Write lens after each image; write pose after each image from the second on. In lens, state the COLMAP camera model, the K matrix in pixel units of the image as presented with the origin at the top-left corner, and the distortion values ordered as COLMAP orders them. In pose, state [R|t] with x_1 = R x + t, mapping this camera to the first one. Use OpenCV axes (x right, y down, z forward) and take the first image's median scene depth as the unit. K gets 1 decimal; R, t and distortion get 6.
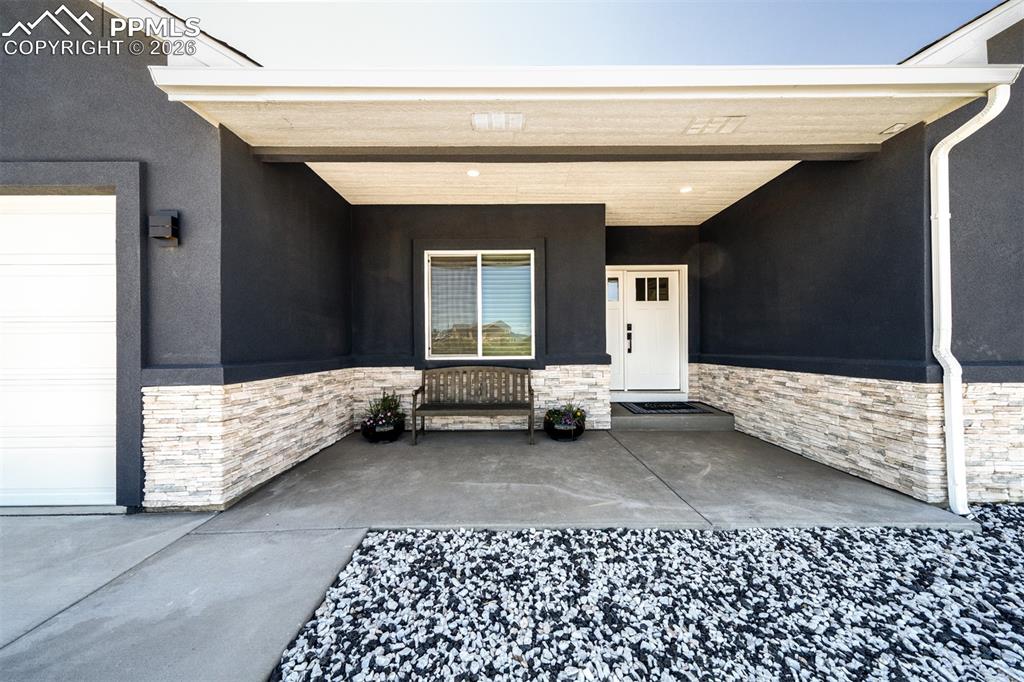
lens RADIAL K [[353.1, 0, 504.9], [0, 353.1, 340.7], [0, 0, 1]] dist [-0.001634, 0.000410]
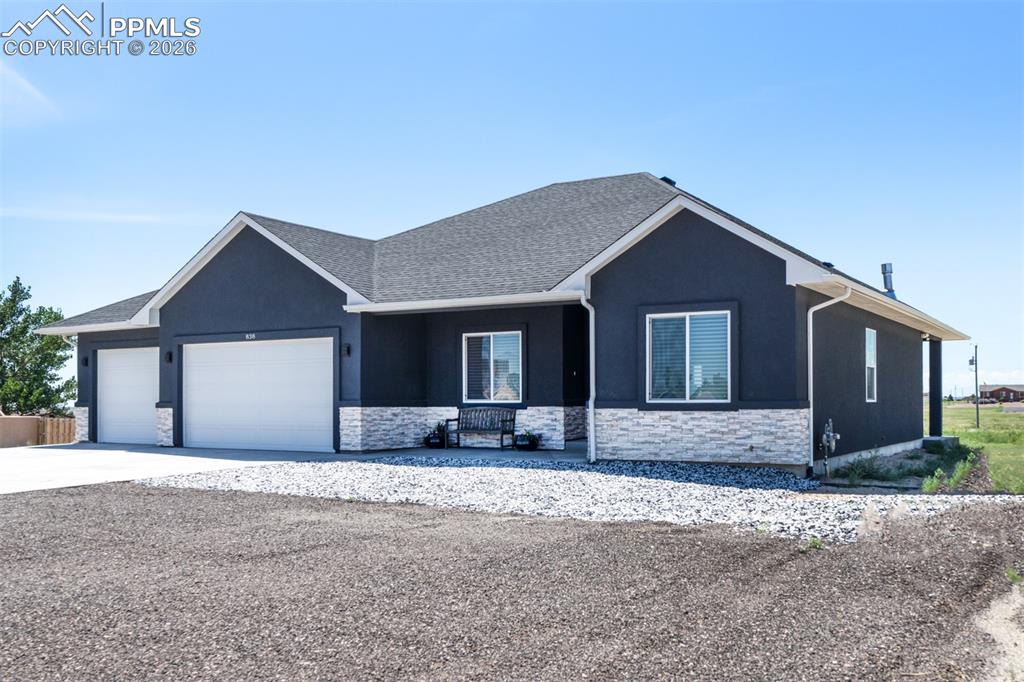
lens RADIAL K [[970.3, 0, 514.0], [0, 970.3, 343.4], [0, 0, 1]] dist [-0.053016, 0.000000]
pose [[0.848484, -0.027406, -0.528510, 2.943388], [0.003565, 0.998932, -0.046076, -0.013977], [0.529208, 0.037210, 0.847676, -3.343351]]
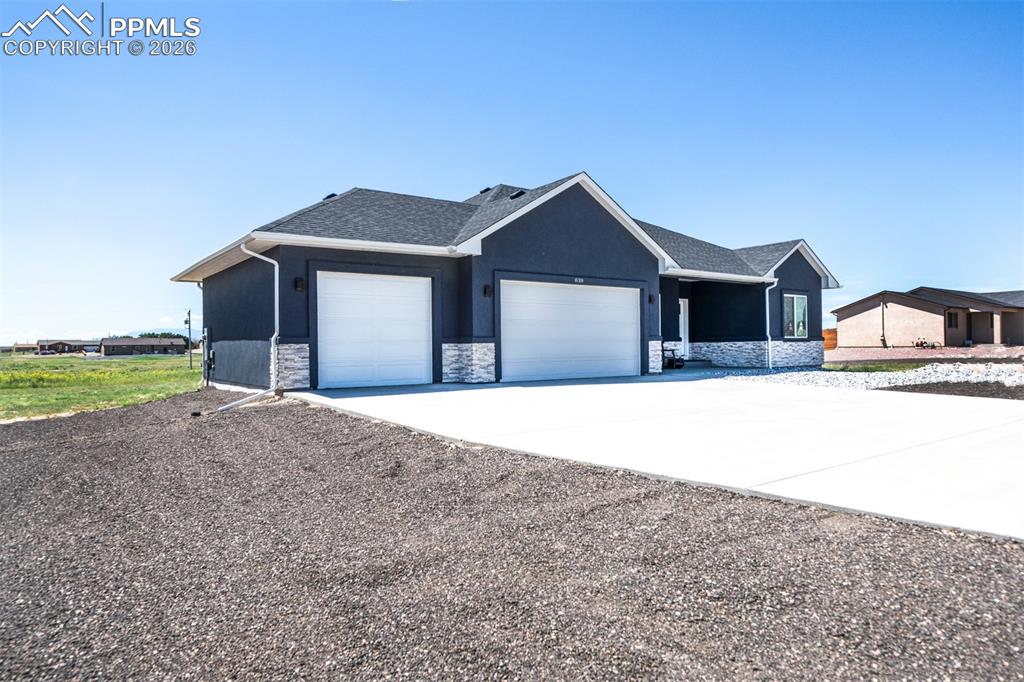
lens RADIAL K [[658.4, 0, 513.4], [0, 658.4, 340.6], [0, 0, 1]] dist [-0.001187, -0.000117]
pose [[0.805695, 0.004052, 0.592317, -4.443522], [-0.002086, 0.999990, -0.004004, 0.106772], [-0.592328, 0.001990, 0.805695, -2.690198]]
